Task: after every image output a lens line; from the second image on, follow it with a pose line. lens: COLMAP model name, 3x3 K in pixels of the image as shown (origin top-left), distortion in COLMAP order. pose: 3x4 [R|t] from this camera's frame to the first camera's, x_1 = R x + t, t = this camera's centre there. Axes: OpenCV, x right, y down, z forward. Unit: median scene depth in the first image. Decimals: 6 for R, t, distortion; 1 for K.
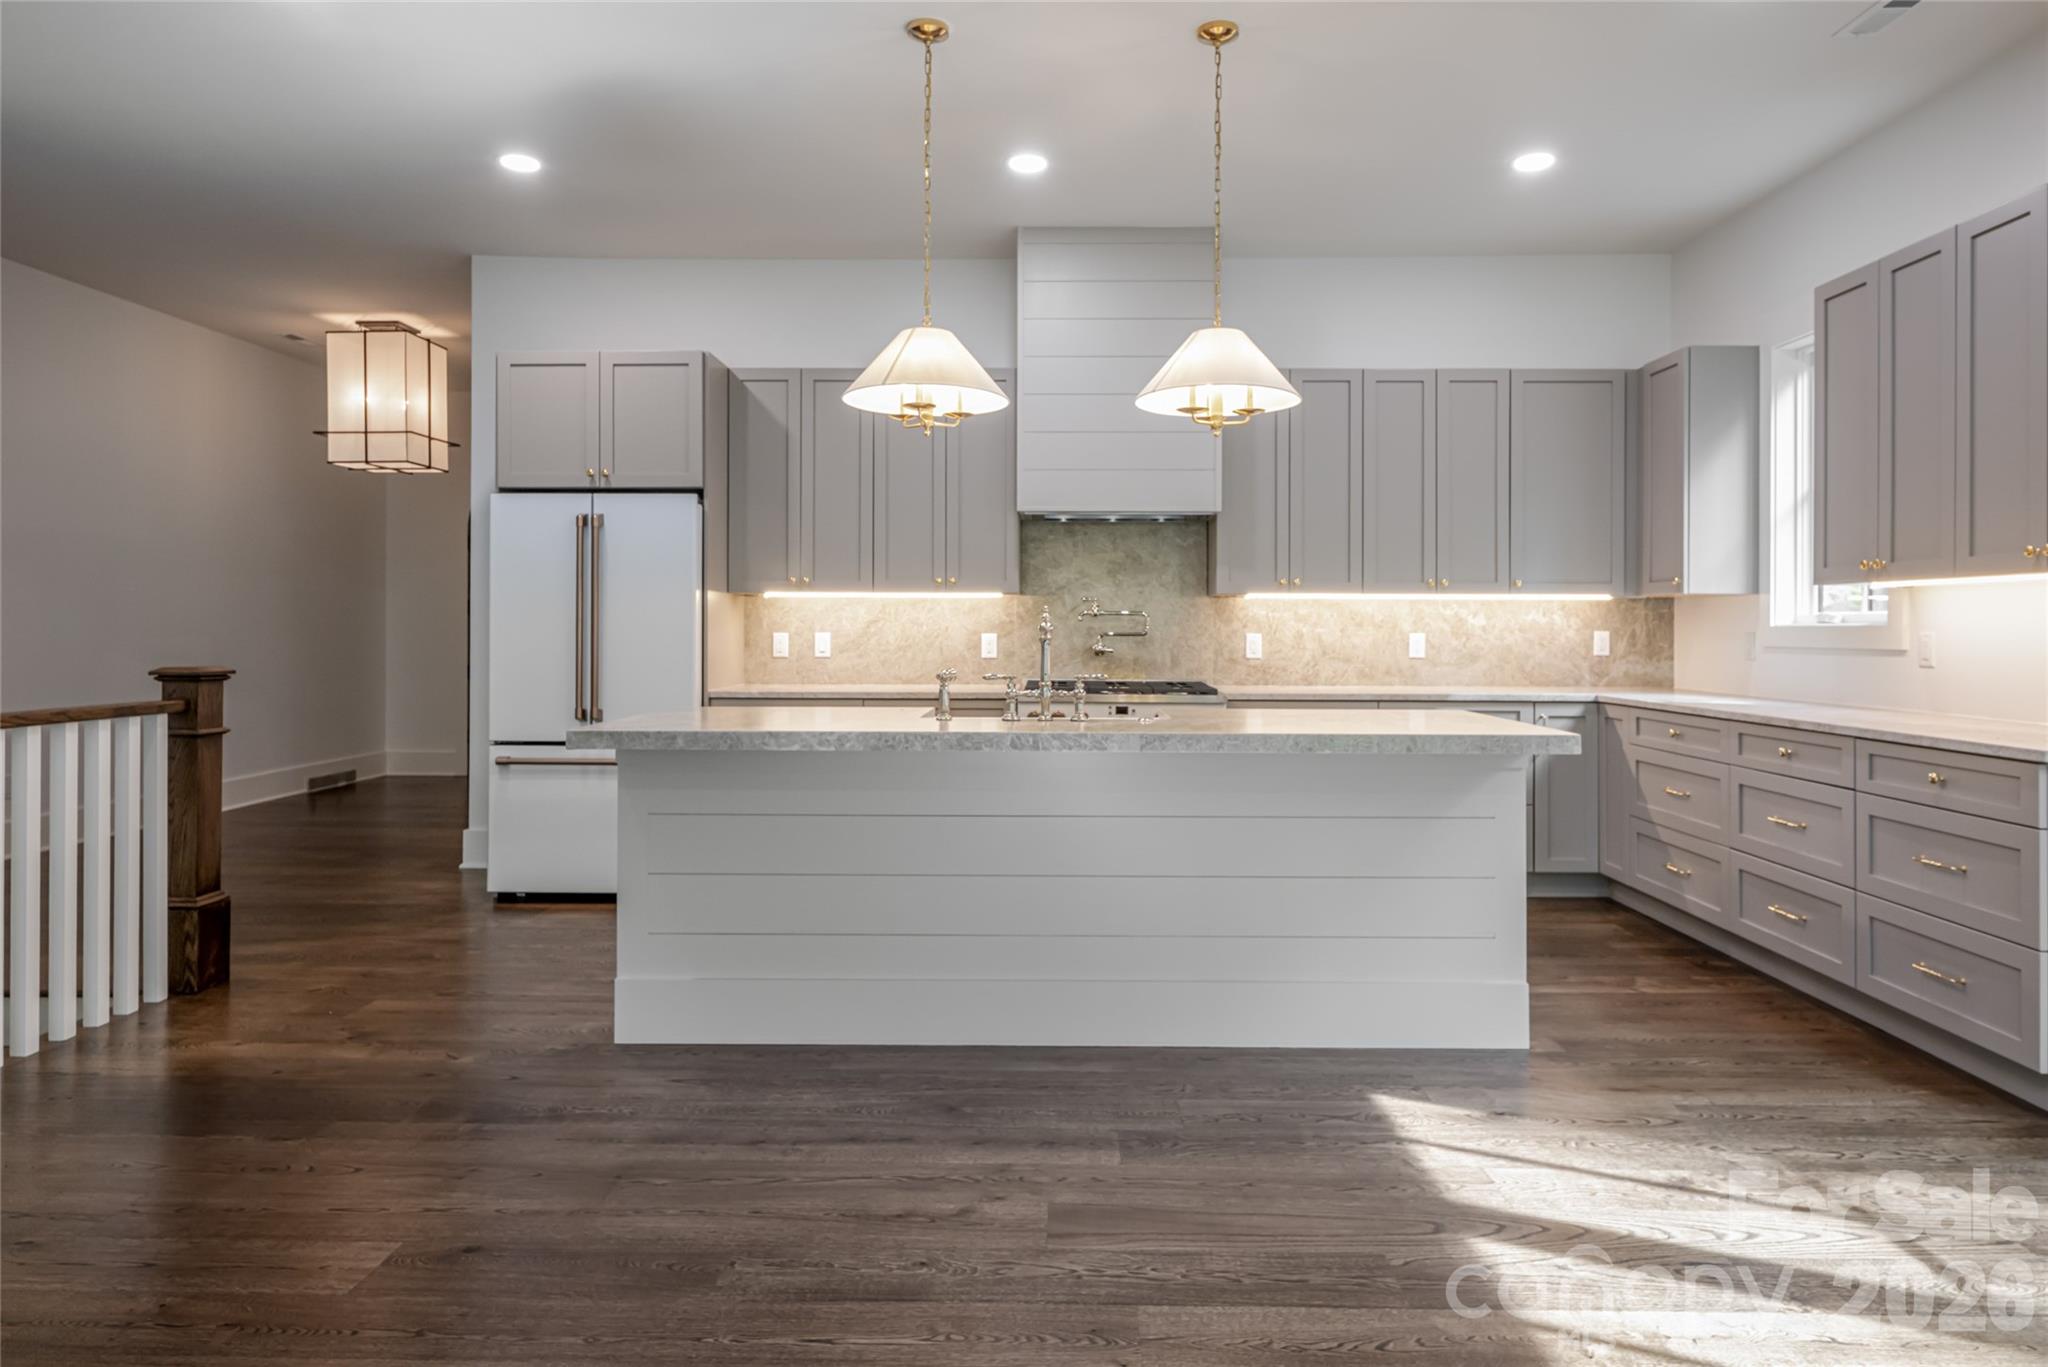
lens RADIAL K [[1180.8, 0, 1024.6], [0, 1180.8, 624.1], [0, 0, 1]] dist [0.001575, -0.000087]
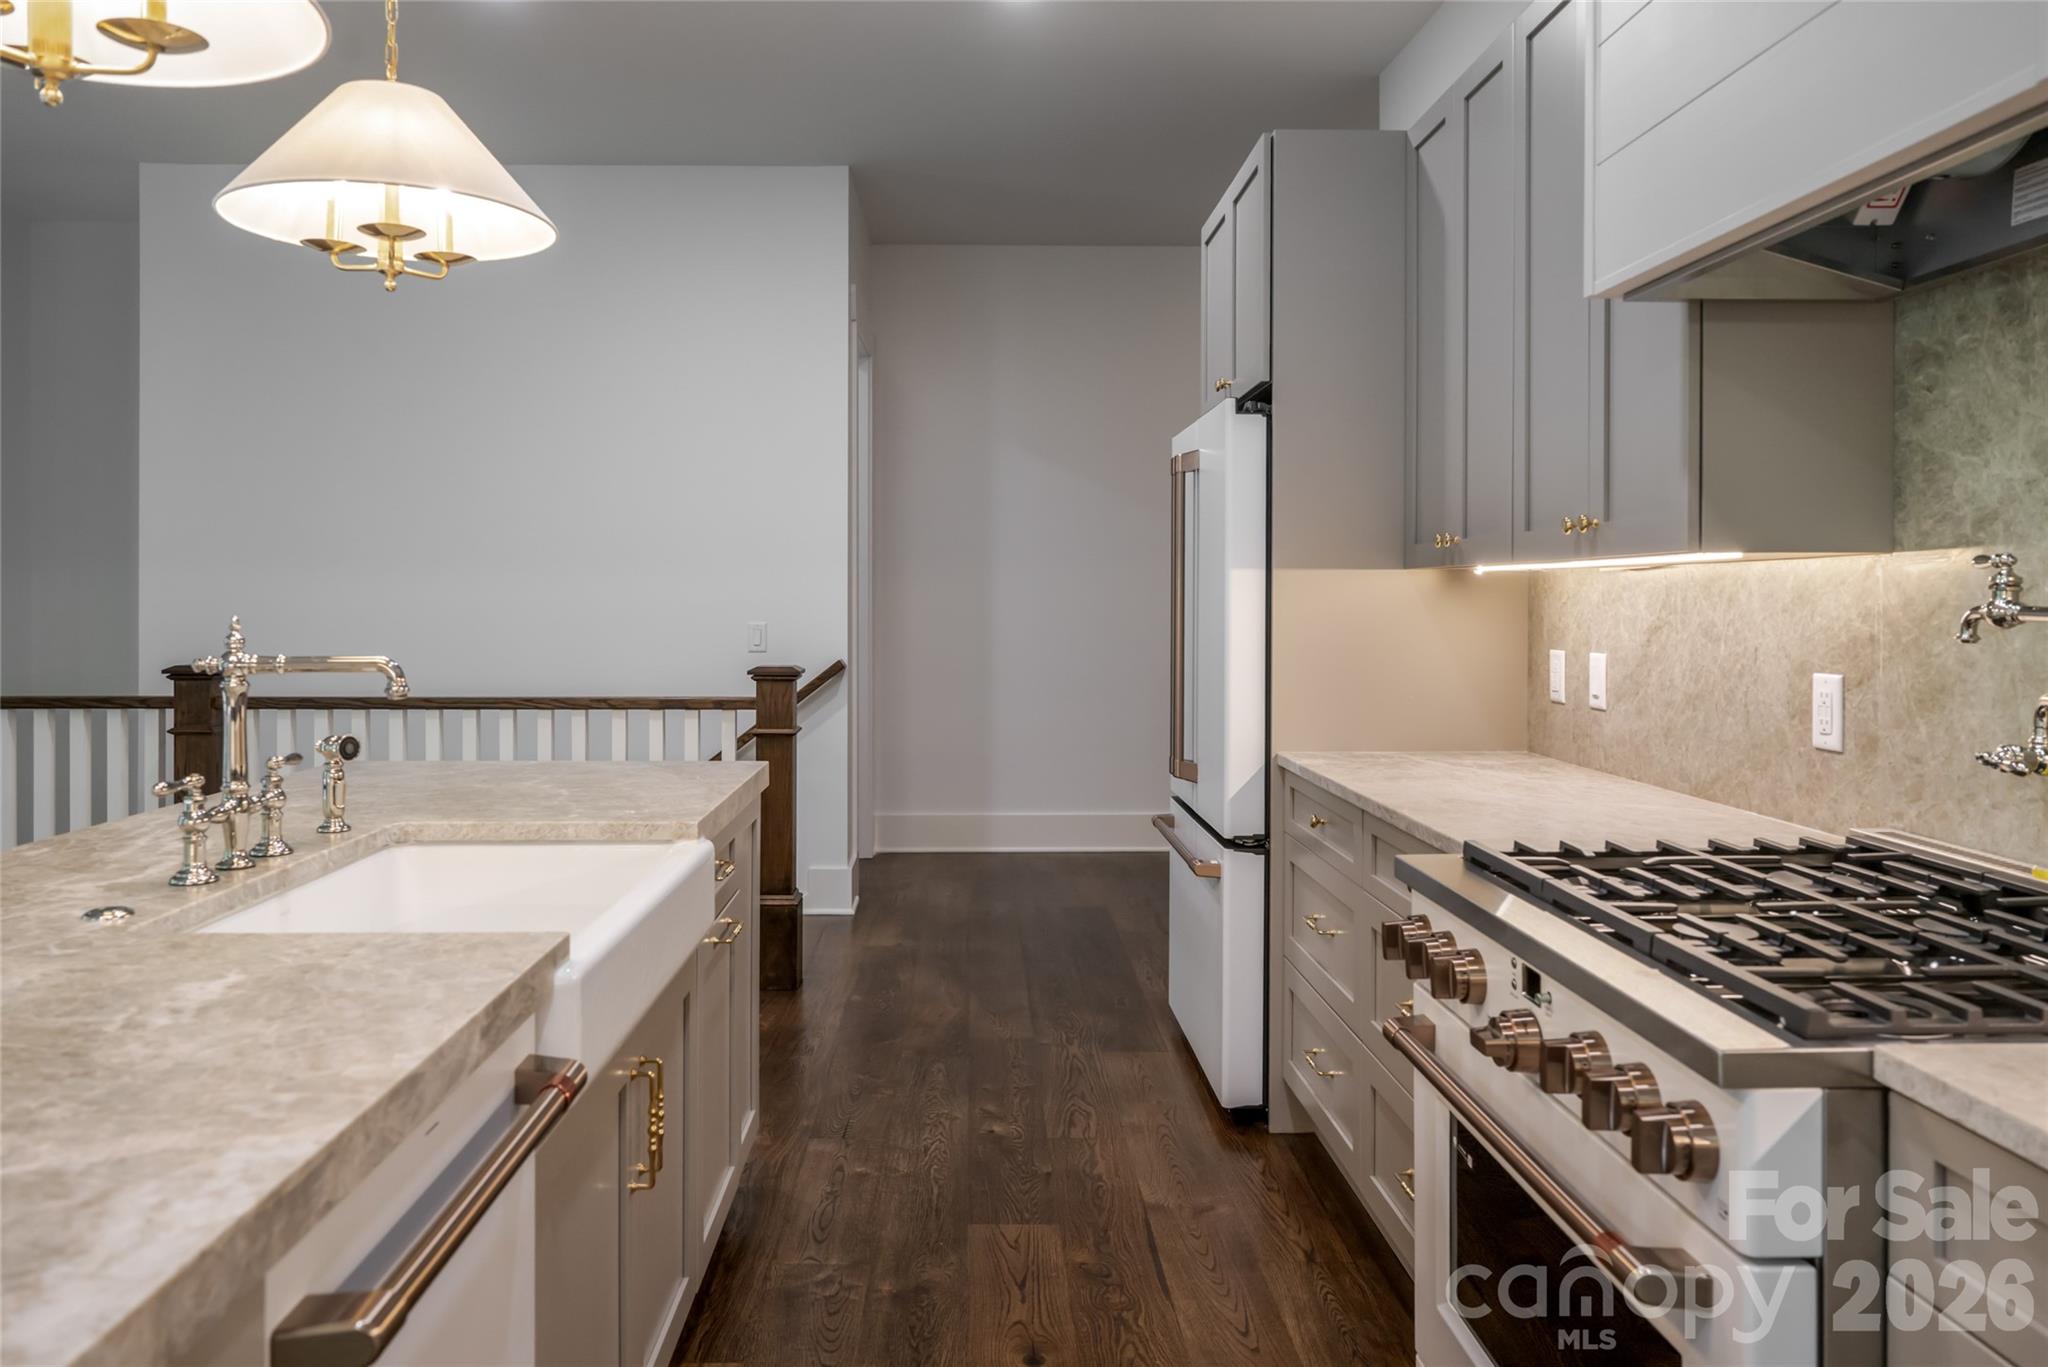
lens RADIAL K [[1436.7, 0, 1031.7], [0, 1436.7, 611.9], [0, 0, 1]] dist [0.000378, 0.000921]
pose [[0.054277, 0.009655, -0.998479, 0.352531], [0.007605, 0.999920, 0.010082, -0.014598], [0.998497, -0.008141, 0.054200, 0.769647]]
